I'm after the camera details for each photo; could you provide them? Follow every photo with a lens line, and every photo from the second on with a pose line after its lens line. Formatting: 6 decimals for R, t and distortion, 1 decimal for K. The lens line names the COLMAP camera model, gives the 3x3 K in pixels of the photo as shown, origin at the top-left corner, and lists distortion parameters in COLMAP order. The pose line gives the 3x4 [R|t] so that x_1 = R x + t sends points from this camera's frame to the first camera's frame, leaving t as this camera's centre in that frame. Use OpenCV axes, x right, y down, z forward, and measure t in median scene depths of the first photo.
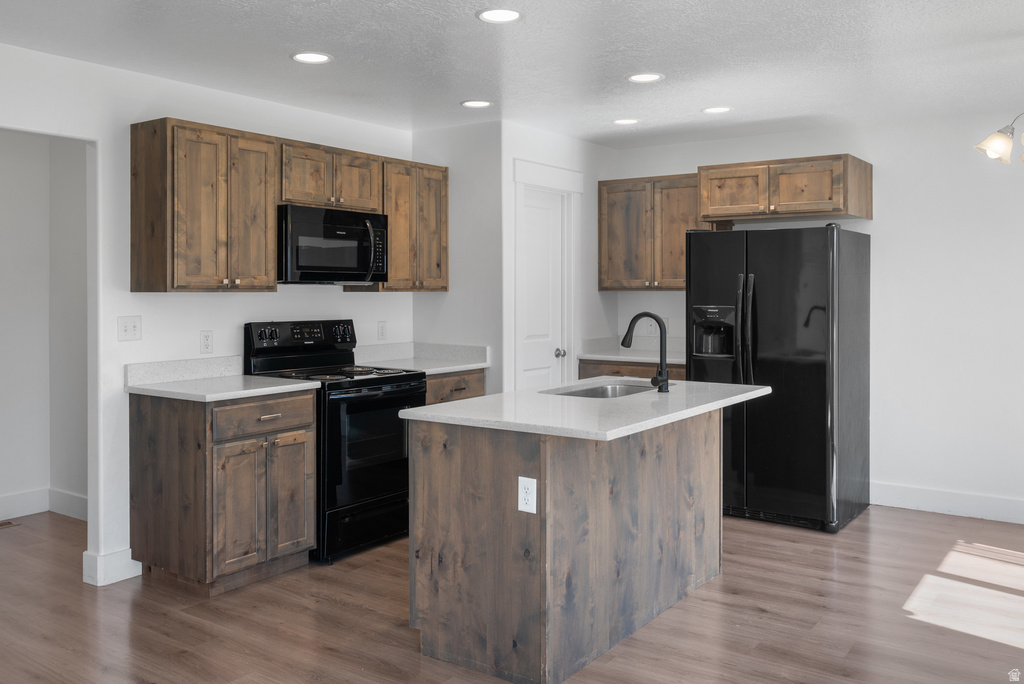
lens RADIAL K [[870.3, 0, 497.3], [0, 870.3, 295.2], [0, 0, 1]] dist [-0.001782, 0.009071]
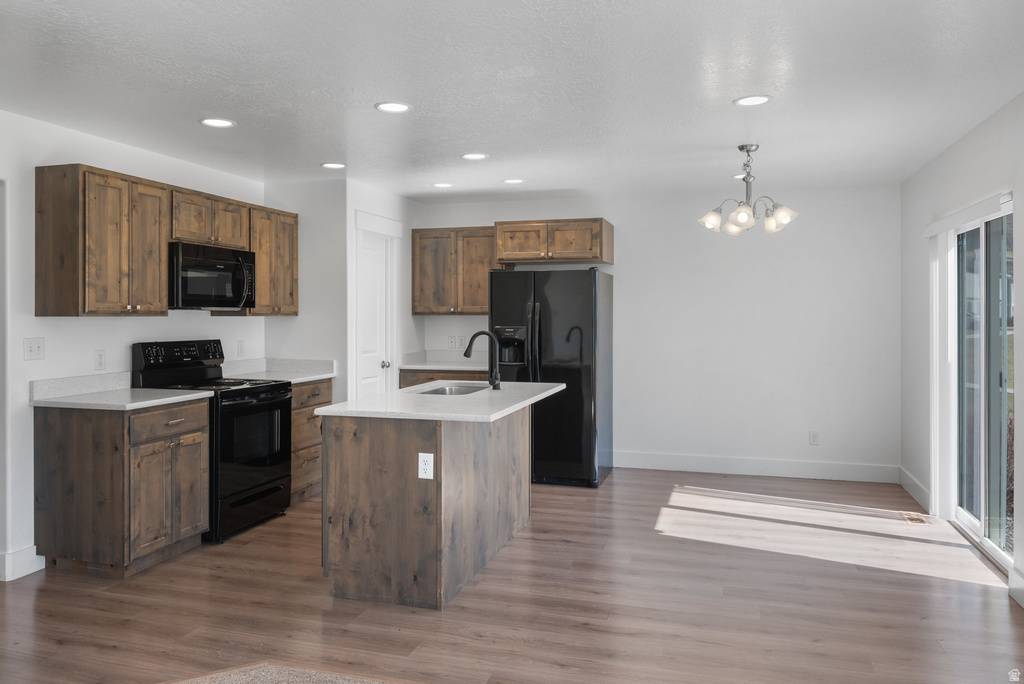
lens RADIAL K [[732.0, 0, 496.0], [0, 732.0, 316.9], [0, 0, 1]] dist [0.004178, -0.007071]
pose [[0.949413, -0.001014, 0.314029, -0.144851], [0.001939, 0.999995, -0.002632, 0.000660], [-0.314024, 0.003107, 0.949410, -0.076481]]
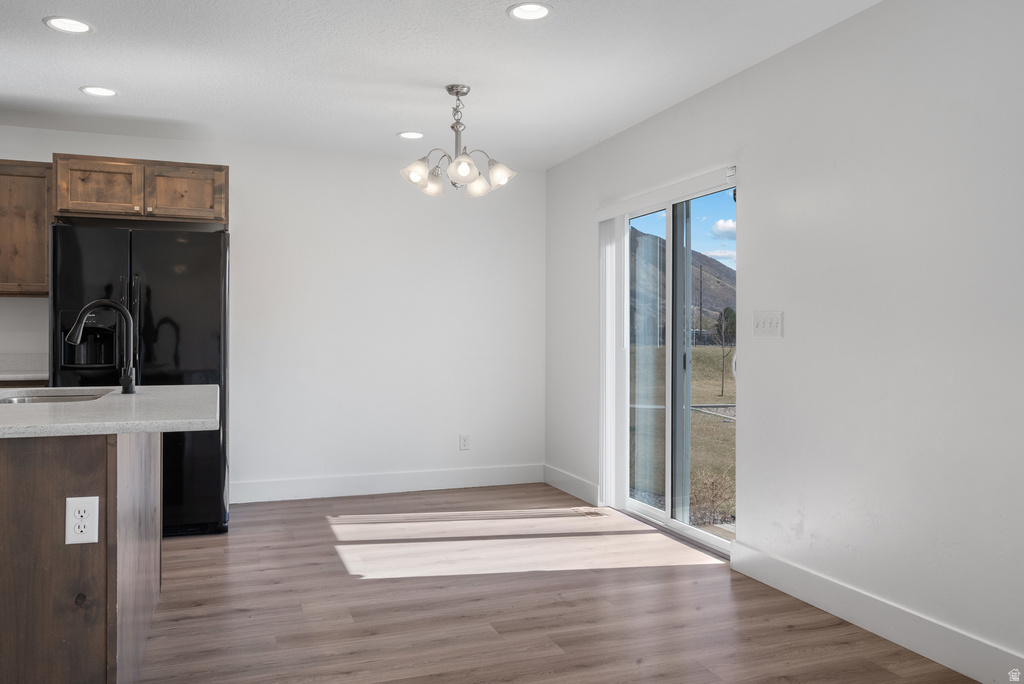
lens RADIAL K [[794.6, 0, 511.0], [0, 794.6, 337.3], [0, 0, 1]] dist [-0.004577, 0.000605]
pose [[0.556030, 0.003205, 0.831156, -0.214624], [0.001416, 0.999987, -0.004803, 0.051162], [-0.831161, 0.003847, 0.556019, 0.211203]]
